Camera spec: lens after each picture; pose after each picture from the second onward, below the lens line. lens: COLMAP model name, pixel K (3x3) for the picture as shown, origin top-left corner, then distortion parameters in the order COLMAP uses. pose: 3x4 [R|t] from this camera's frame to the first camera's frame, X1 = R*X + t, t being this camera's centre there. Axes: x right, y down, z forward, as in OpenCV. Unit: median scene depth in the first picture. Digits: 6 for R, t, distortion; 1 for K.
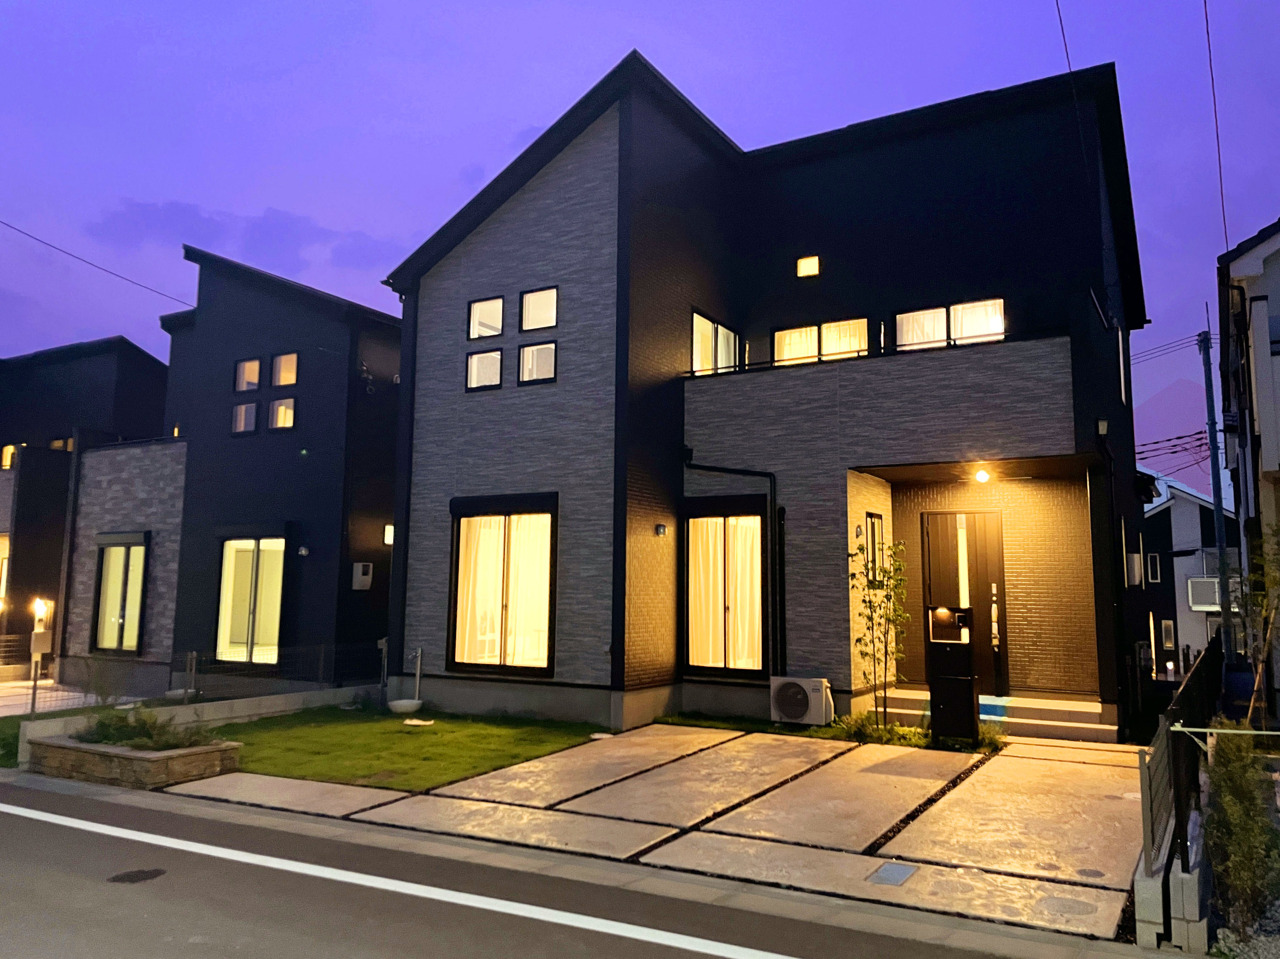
lens RADIAL K [[954.3, 0, 638.8], [0, 954.3, 480.2], [0, 0, 1]] dist [0.037608, 0.001672]
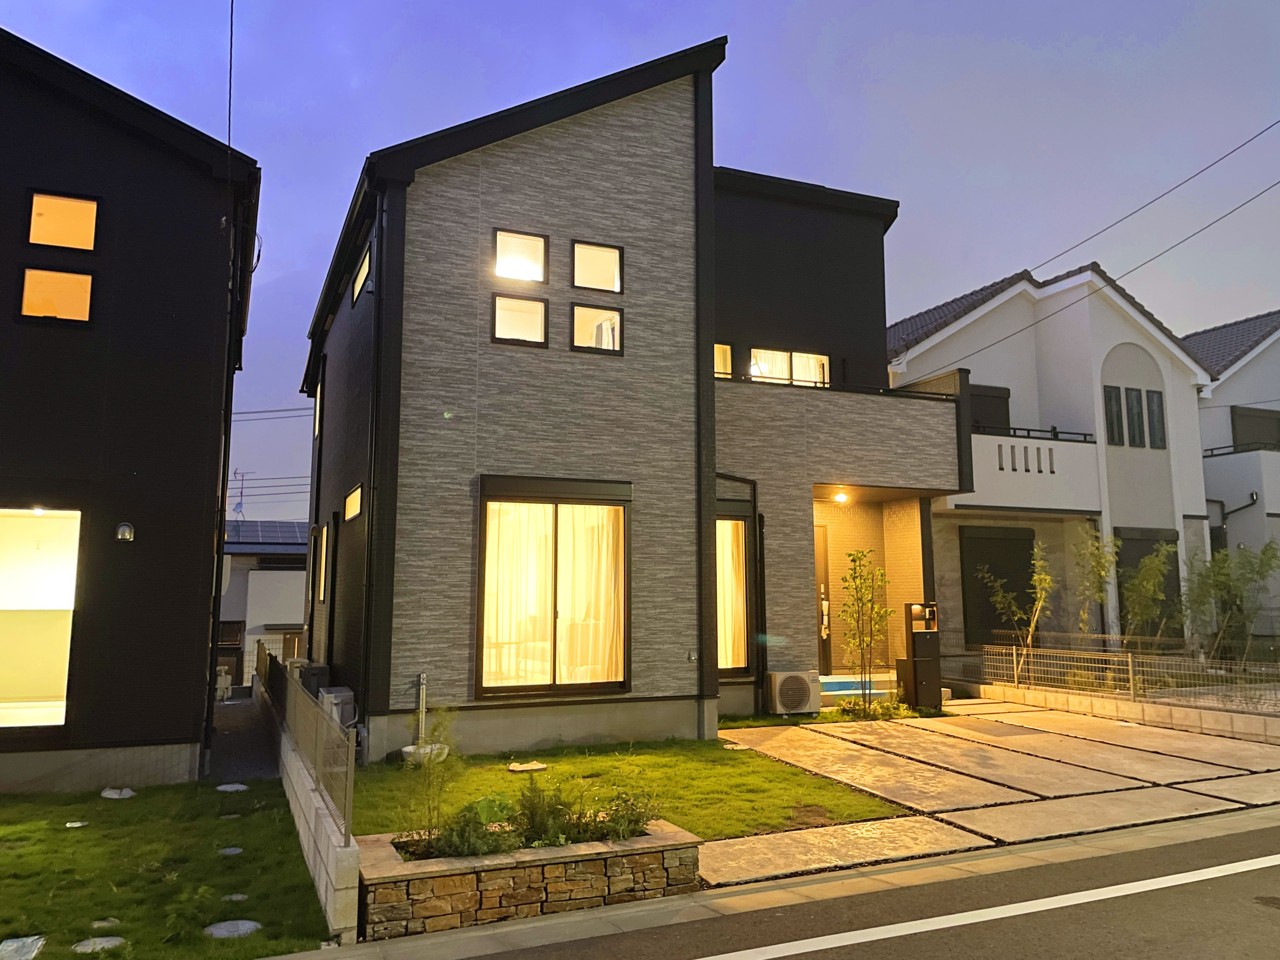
lens RADIAL K [[954.3, 0, 639.3], [0, 954.3, 473.5], [0, 0, 1]] dist [0.037608, 0.001672]
pose [[0.604042, 0.090000, 0.791854, -0.778792], [-0.086239, 0.995150, -0.047321, 0.045774], [-0.792273, -0.039705, 0.608874, 0.455706]]
